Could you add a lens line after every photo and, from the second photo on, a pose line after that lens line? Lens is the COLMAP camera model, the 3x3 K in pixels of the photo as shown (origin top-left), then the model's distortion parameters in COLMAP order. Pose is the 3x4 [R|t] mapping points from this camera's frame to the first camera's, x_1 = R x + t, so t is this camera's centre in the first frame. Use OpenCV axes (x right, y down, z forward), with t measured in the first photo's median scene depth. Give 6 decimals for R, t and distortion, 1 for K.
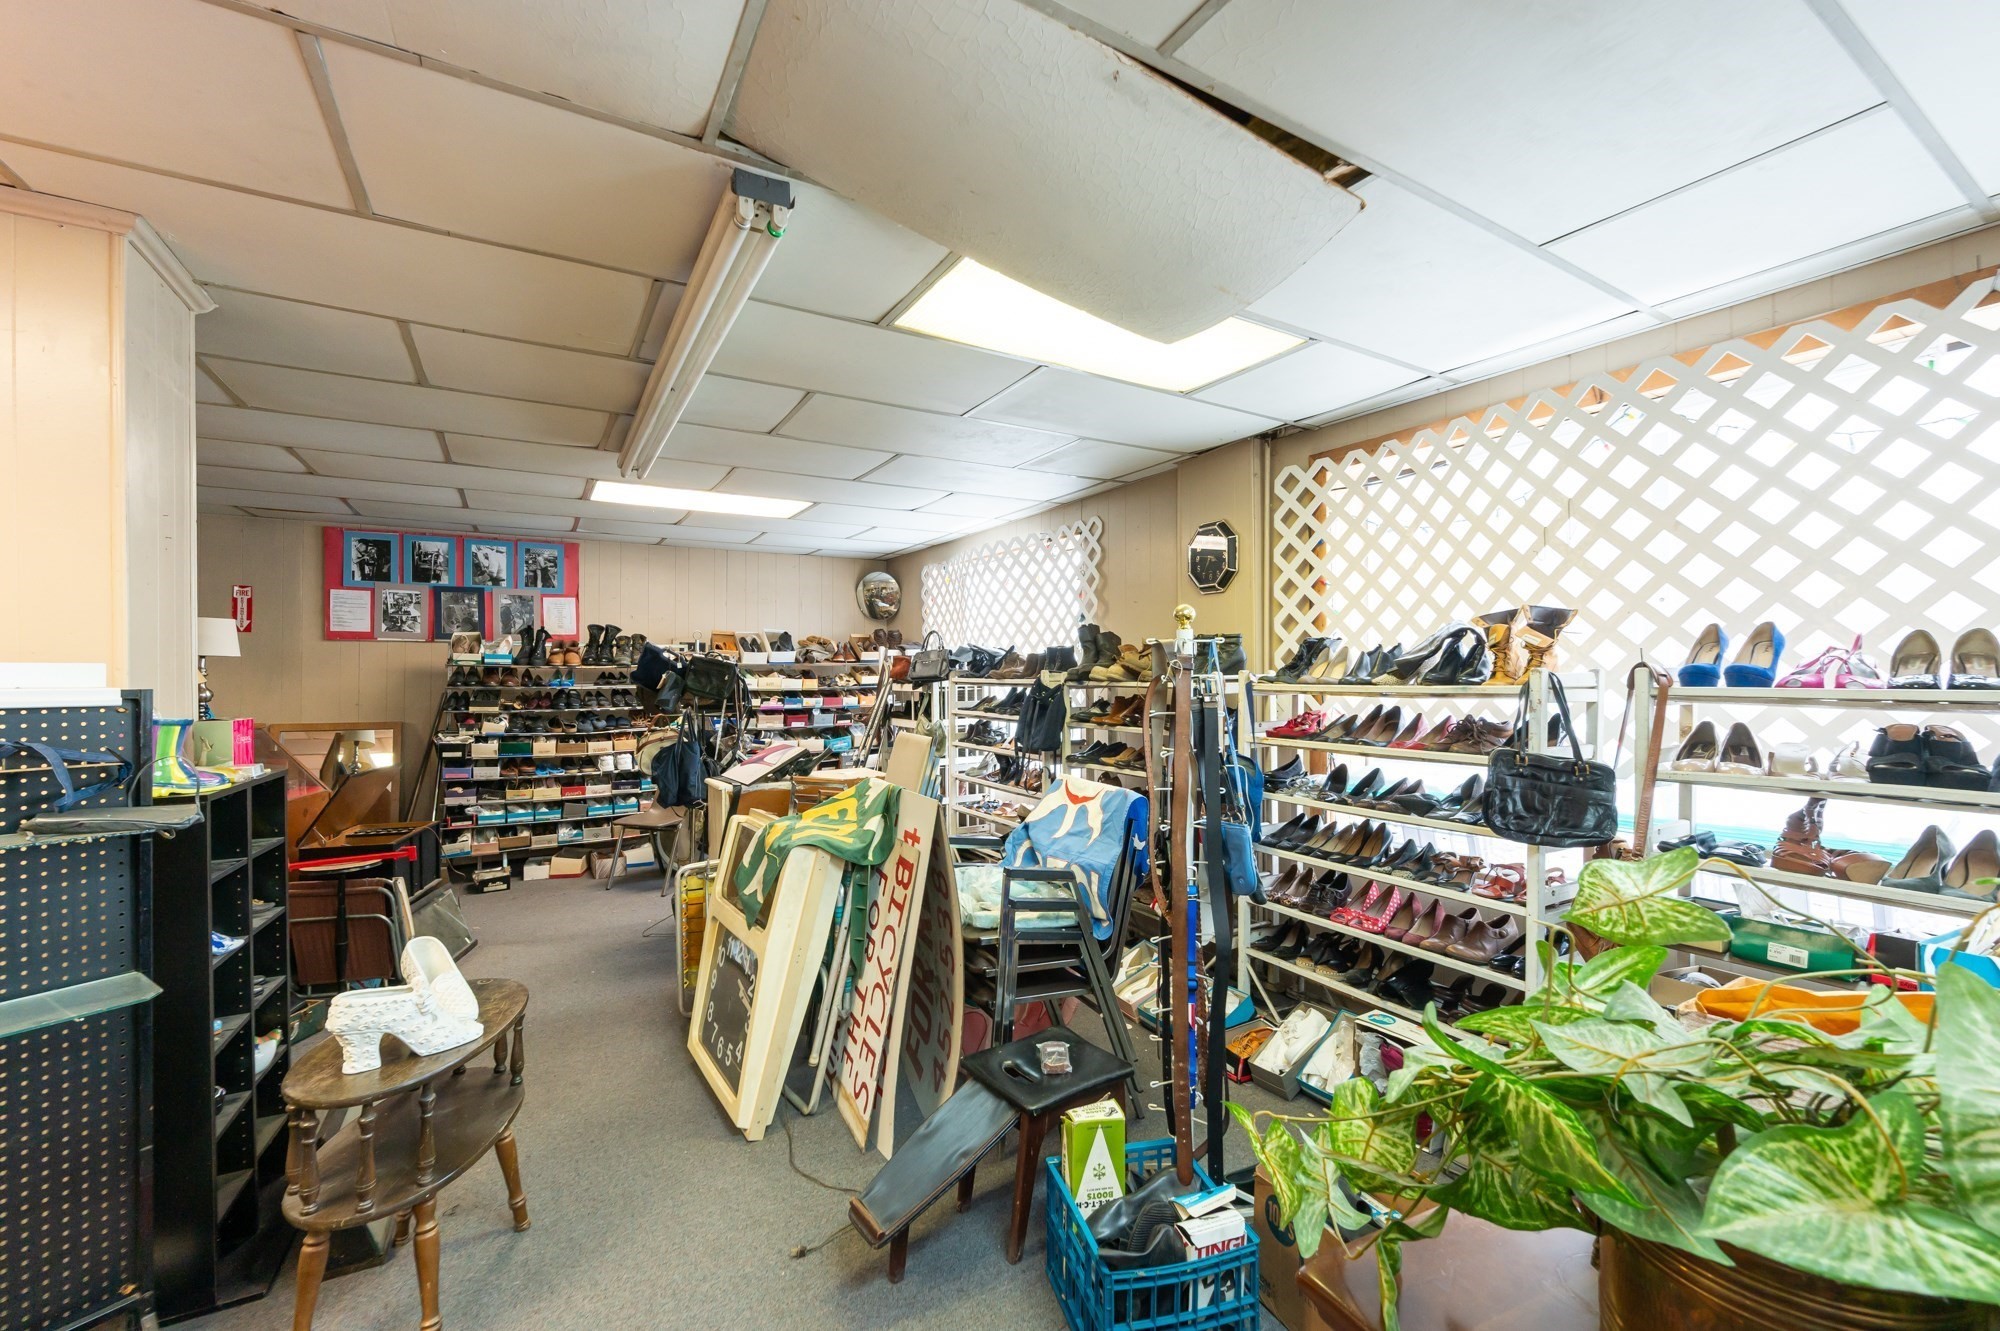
lens RADIAL K [[792.4, 0, 1011.8], [0, 792.4, 659.2], [0, 0, 1]] dist [0.002767, 0.000094]
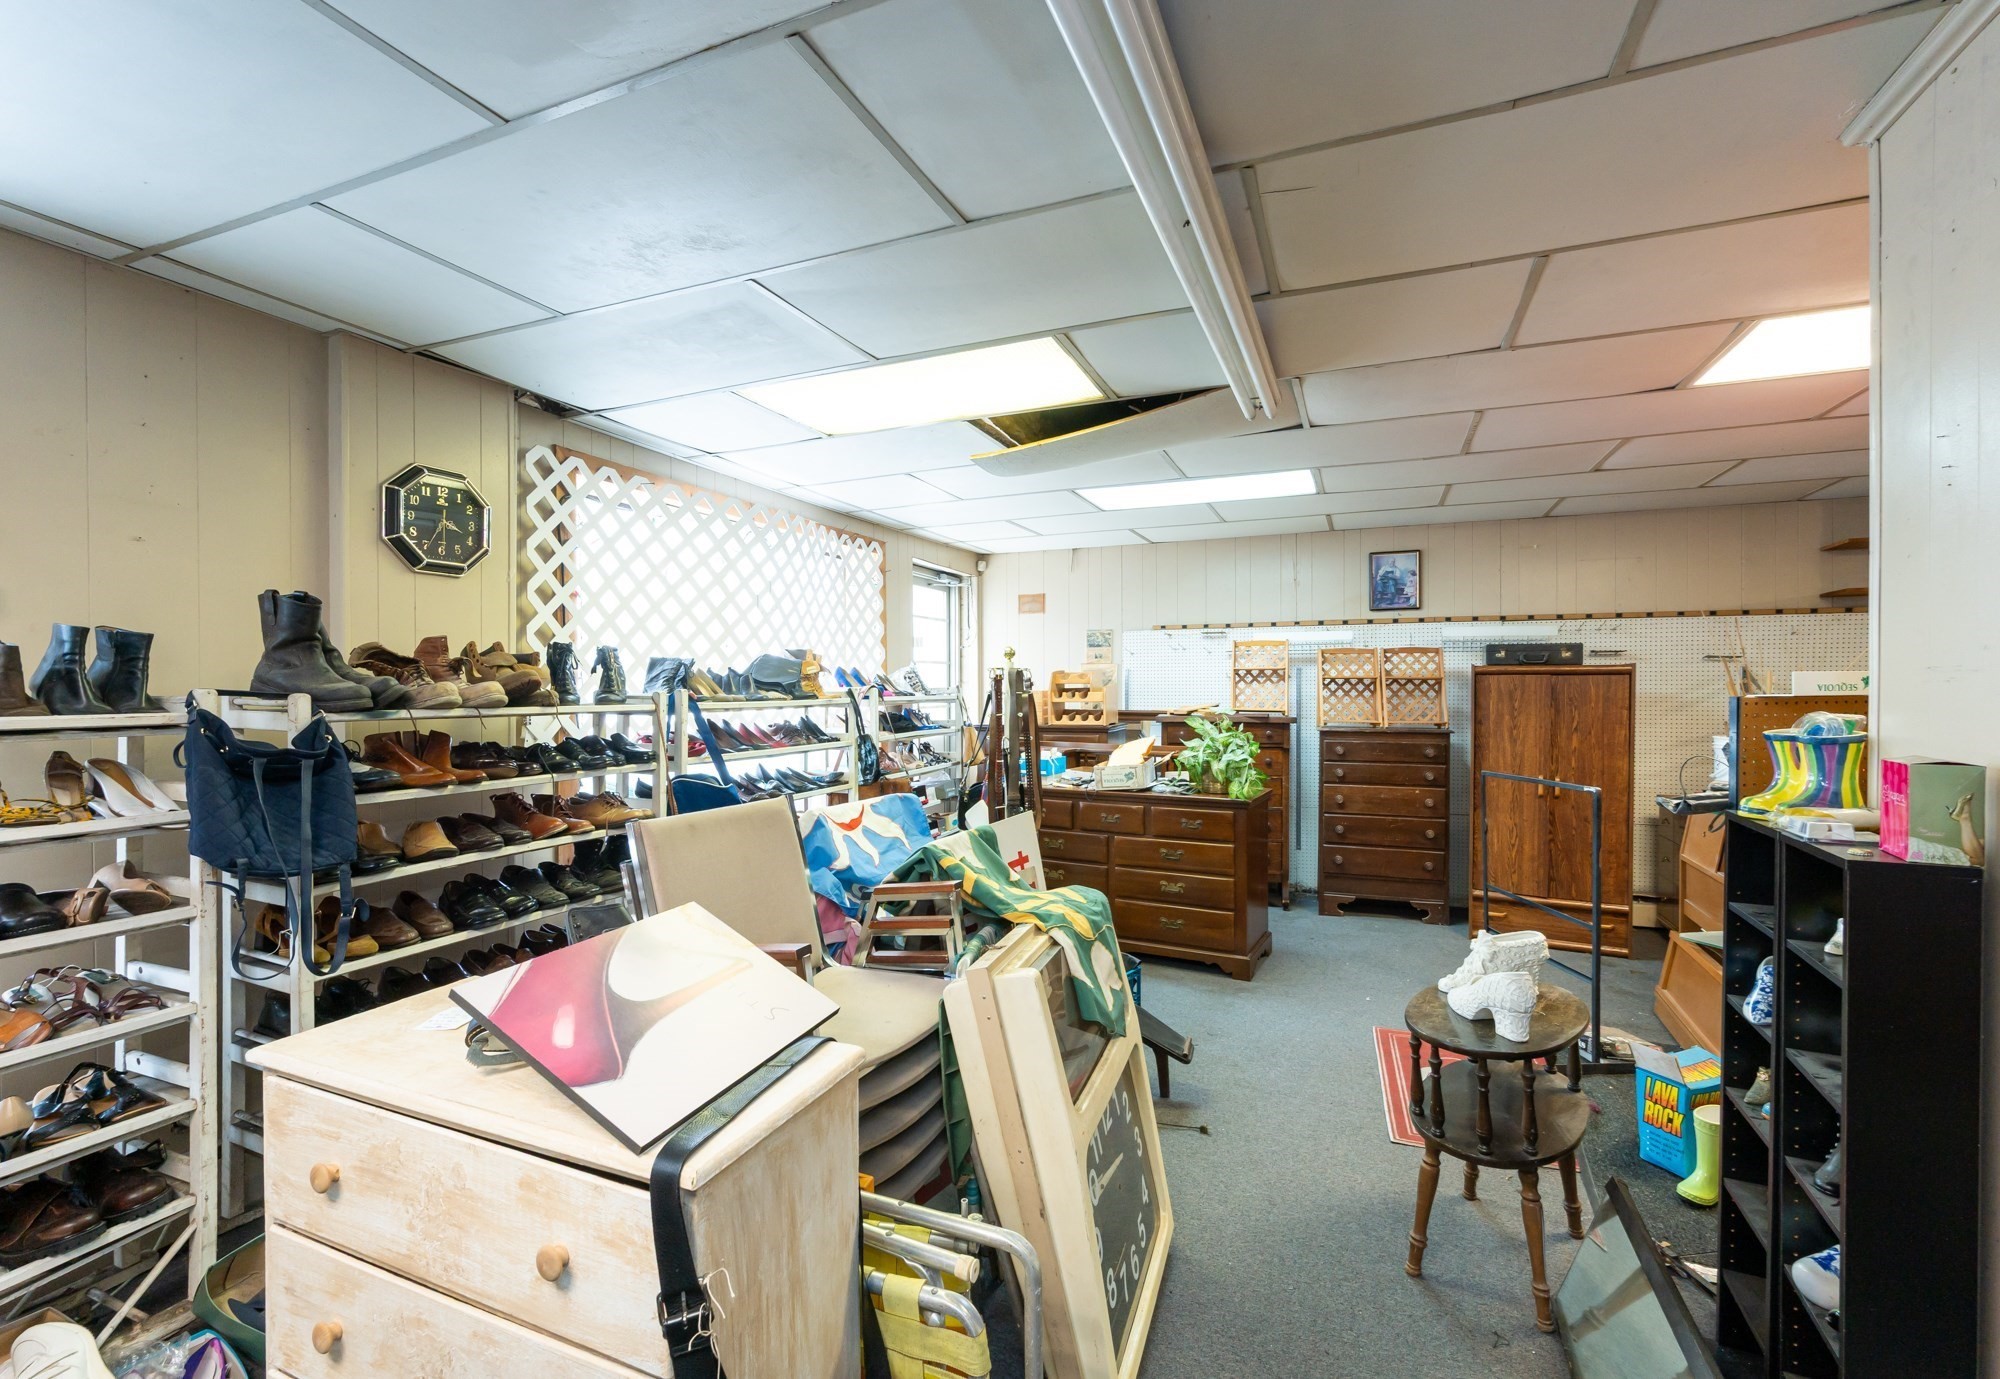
lens RADIAL K [[872.9, 0, 1010.7], [0, 872.9, 693.7], [0, 0, 1]] dist [-0.002370, -0.000168]
pose [[-0.587832, -0.000209, 0.808983, -0.799935], [-0.004254, 0.999987, -0.002833, 0.017434], [-0.808972, -0.005107, -0.587825, 1.349216]]
